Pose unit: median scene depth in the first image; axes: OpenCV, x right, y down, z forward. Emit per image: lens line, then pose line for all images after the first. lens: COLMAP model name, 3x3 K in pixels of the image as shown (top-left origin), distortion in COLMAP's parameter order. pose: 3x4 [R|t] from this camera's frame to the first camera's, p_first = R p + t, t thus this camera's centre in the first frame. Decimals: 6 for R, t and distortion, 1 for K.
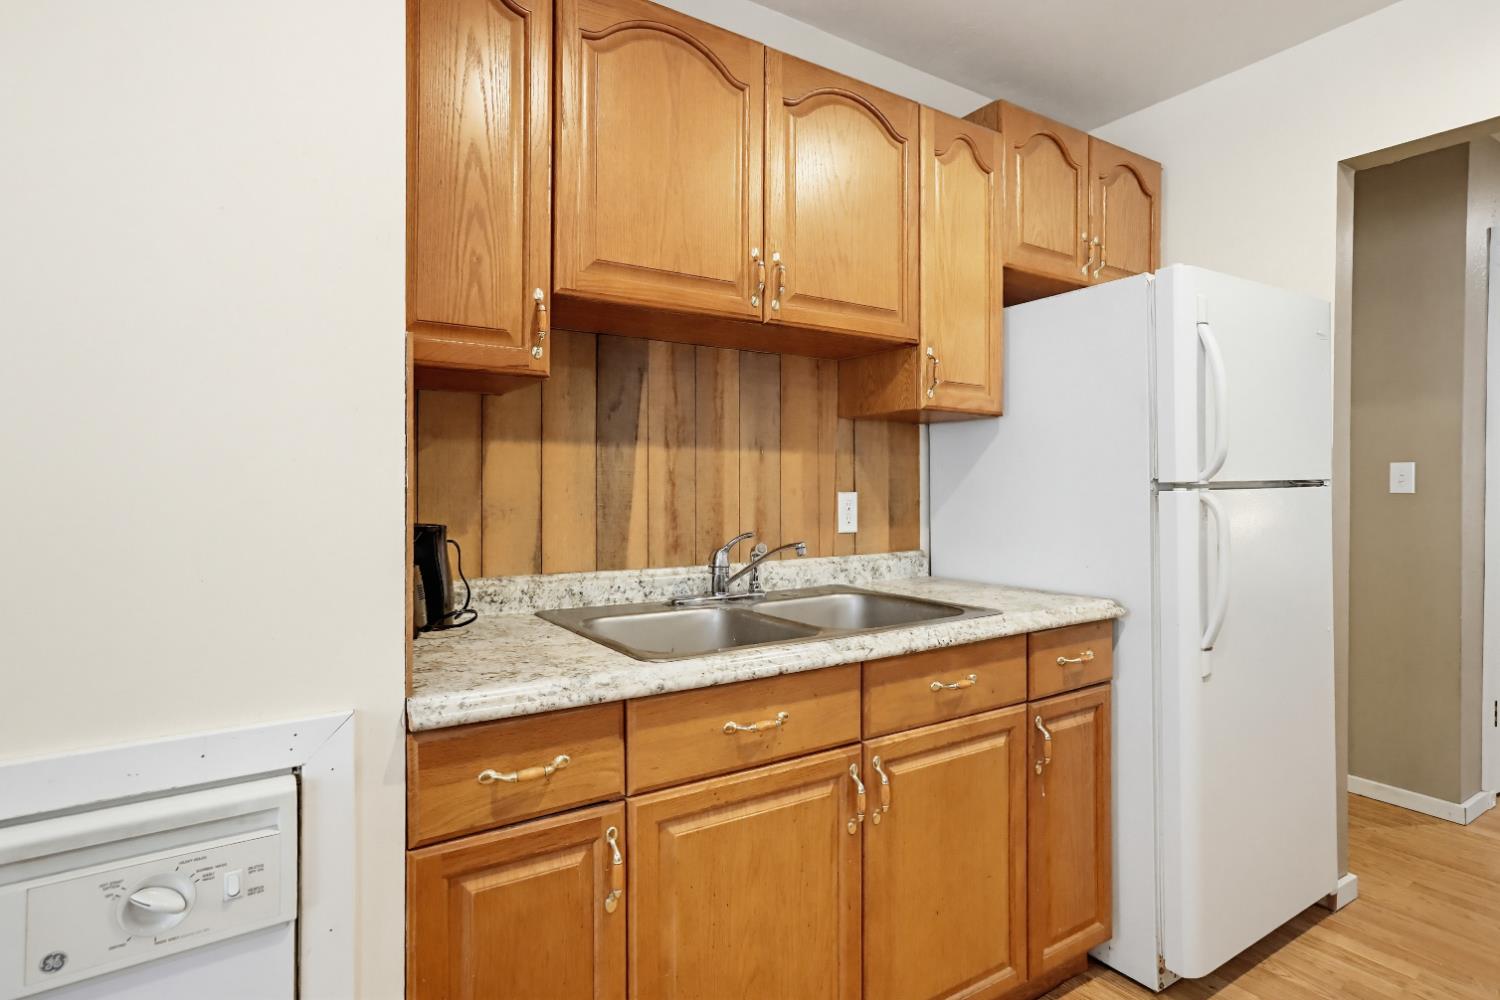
lens RADIAL K [[767.6, 0, 741.5], [0, 767.6, 492.4], [0, 0, 1]] dist [-0.027405, 0.002560]
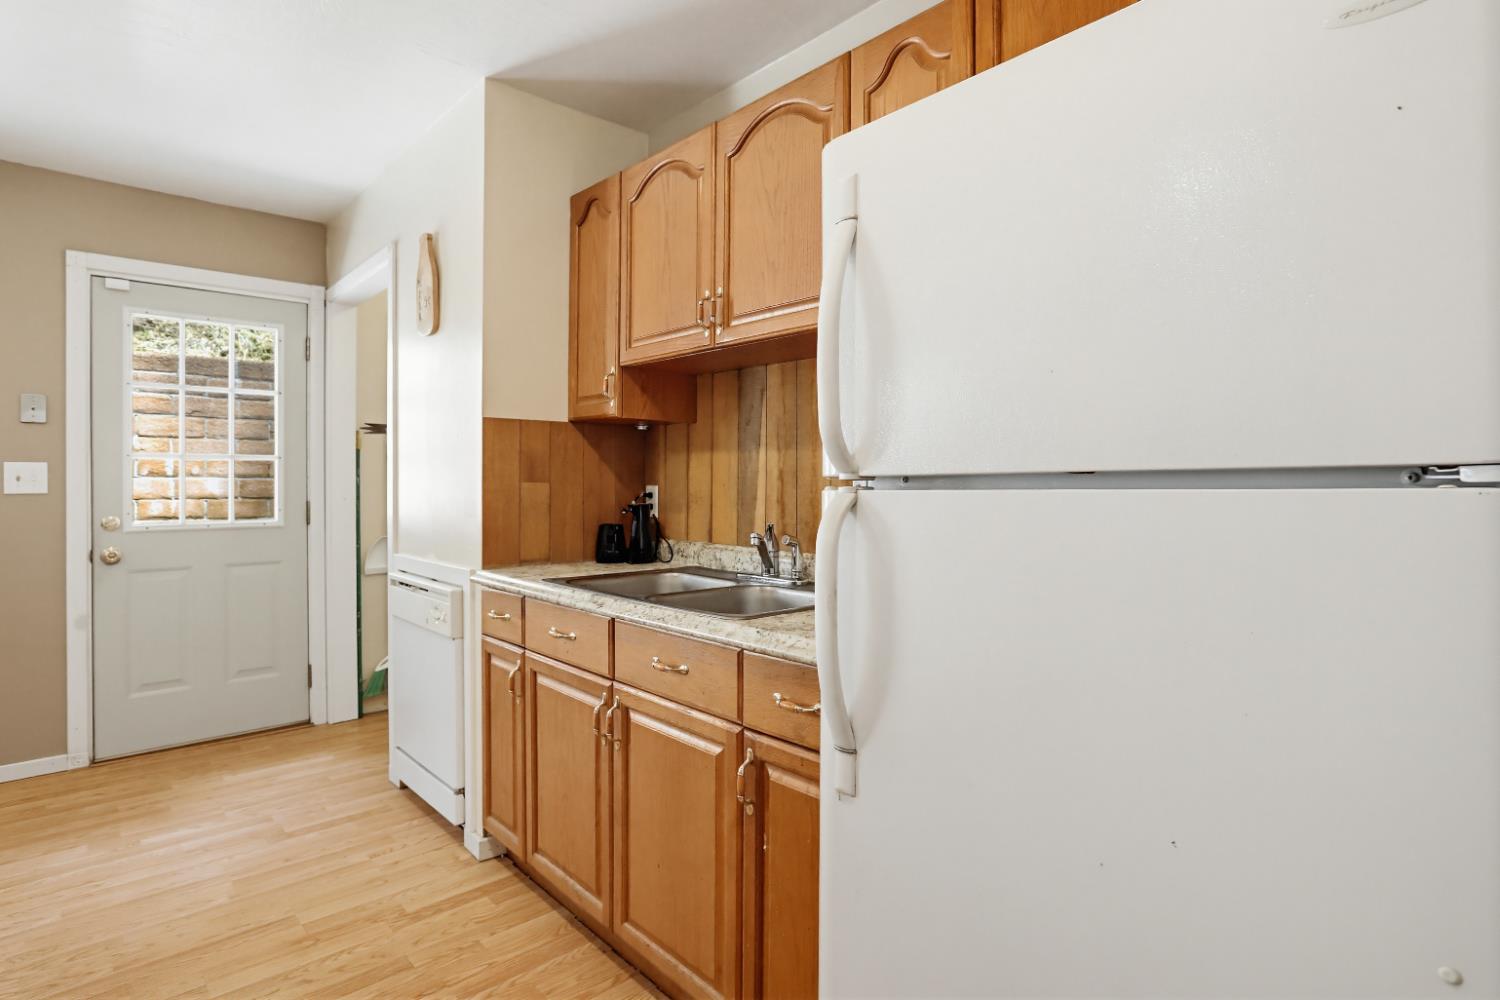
lens RADIAL K [[767.6, 0, 719.9], [0, 767.6, 489.1], [0, 0, 1]] dist [-0.027405, 0.002560]
pose [[0.158450, 0.008380, -0.987331, 1.151968], [-0.014179, 0.999880, 0.006211, -0.004590], [0.987265, 0.013015, 0.158550, 0.767761]]
